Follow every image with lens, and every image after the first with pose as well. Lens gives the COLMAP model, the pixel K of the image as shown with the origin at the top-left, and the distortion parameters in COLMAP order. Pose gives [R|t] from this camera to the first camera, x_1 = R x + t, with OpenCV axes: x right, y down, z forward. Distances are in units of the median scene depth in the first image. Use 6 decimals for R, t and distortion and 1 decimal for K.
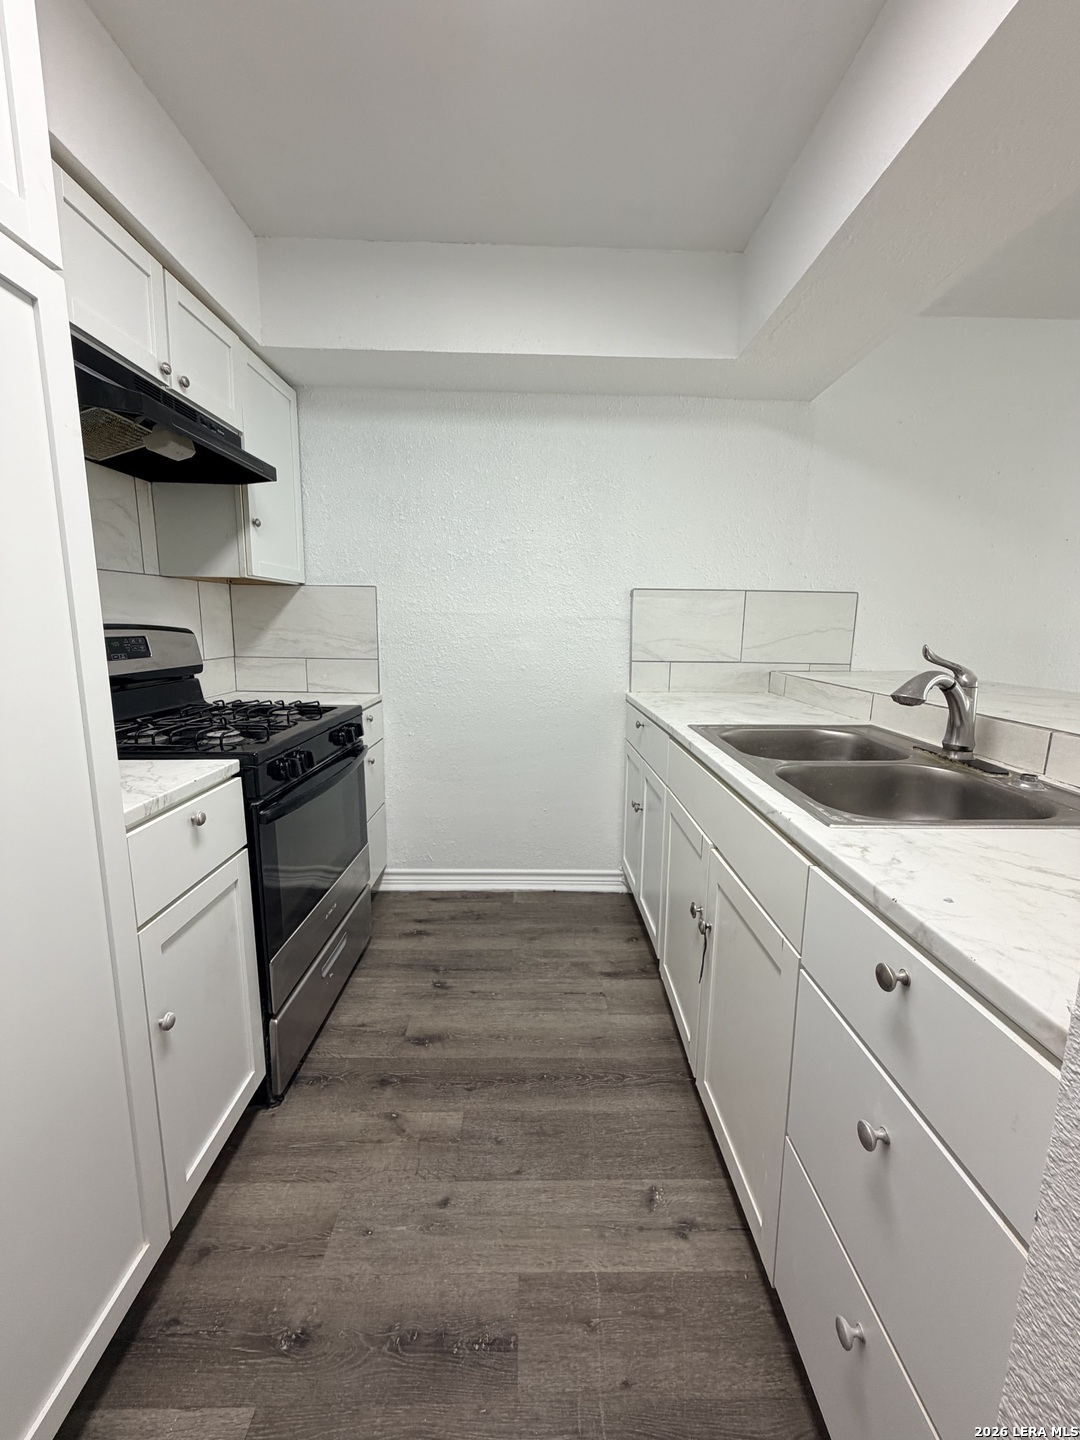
lens RADIAL K [[575.3, 0, 542.2], [0, 575.3, 717.8], [0, 0, 1]] dist [-0.000938, 0.000623]
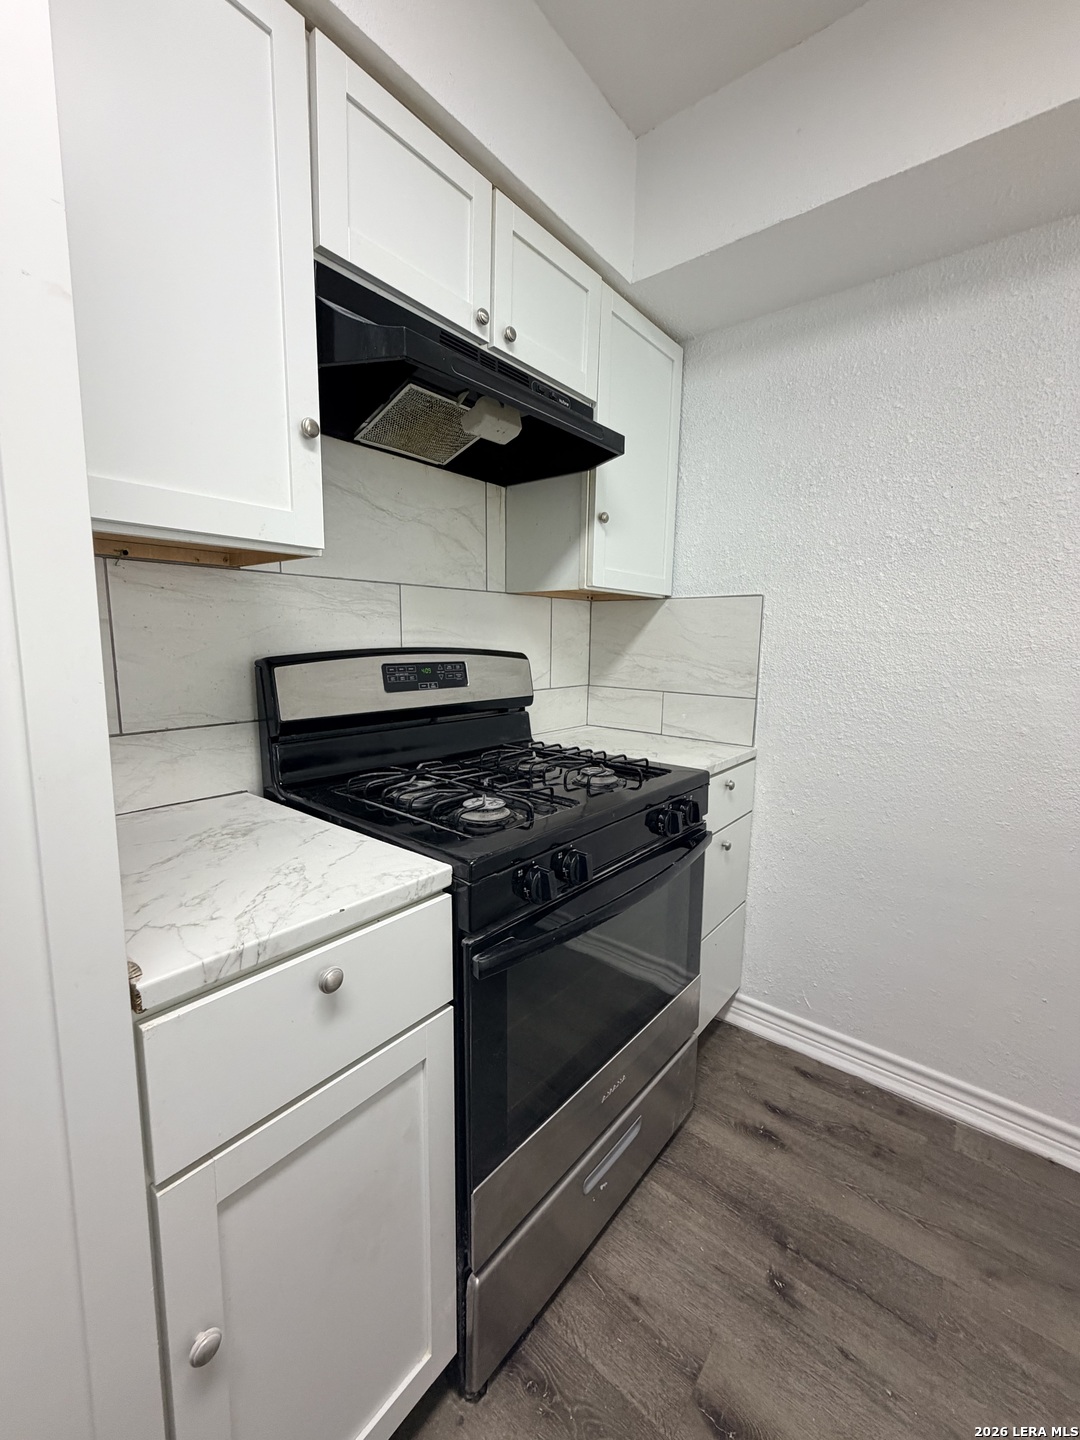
lens RADIAL K [[575.3, 0, 541.2], [0, 575.3, 718.7], [0, 0, 1]] dist [-0.000938, 0.000623]
pose [[0.763509, 0.085509, -0.640111, -0.045513], [-0.108420, 0.994099, 0.003475, -0.067204], [0.636631, 0.066747, 0.768275, 0.387422]]
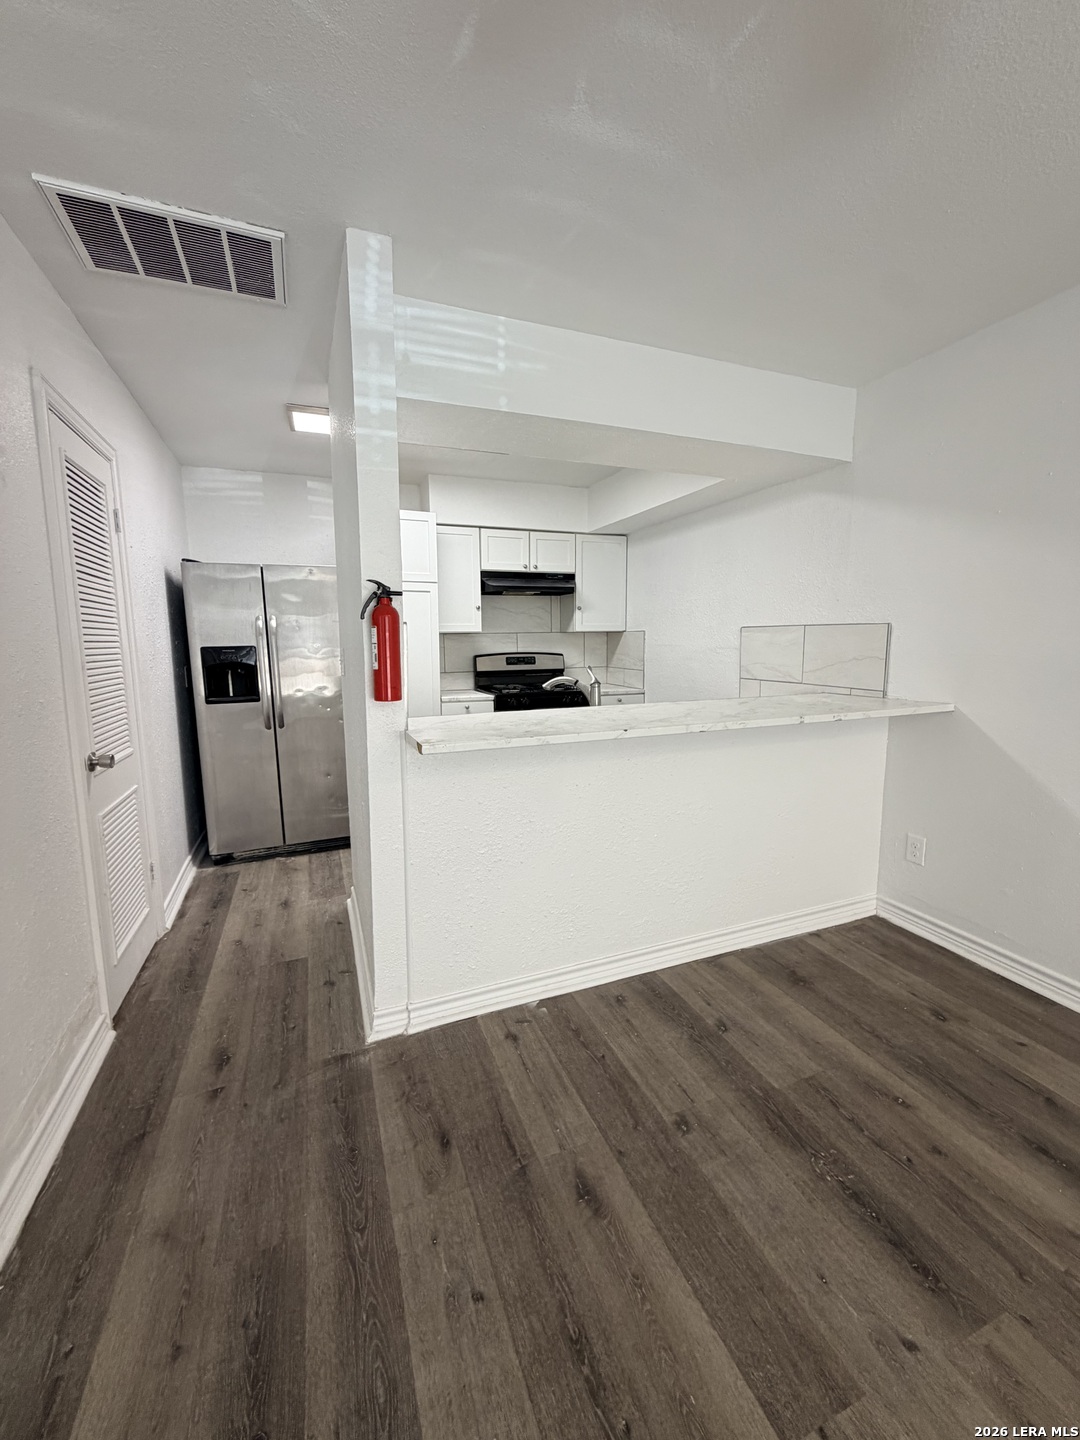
lens RADIAL K [[575.3, 0, 543.9], [0, 575.3, 717.6], [0, 0, 1]] dist [-0.000938, 0.000623]
pose [[0.354385, 0.110742, -0.928519, 1.714601], [-0.140932, 0.987946, 0.064041, -0.034390], [0.924419, 0.108163, 0.365720, 0.073084]]
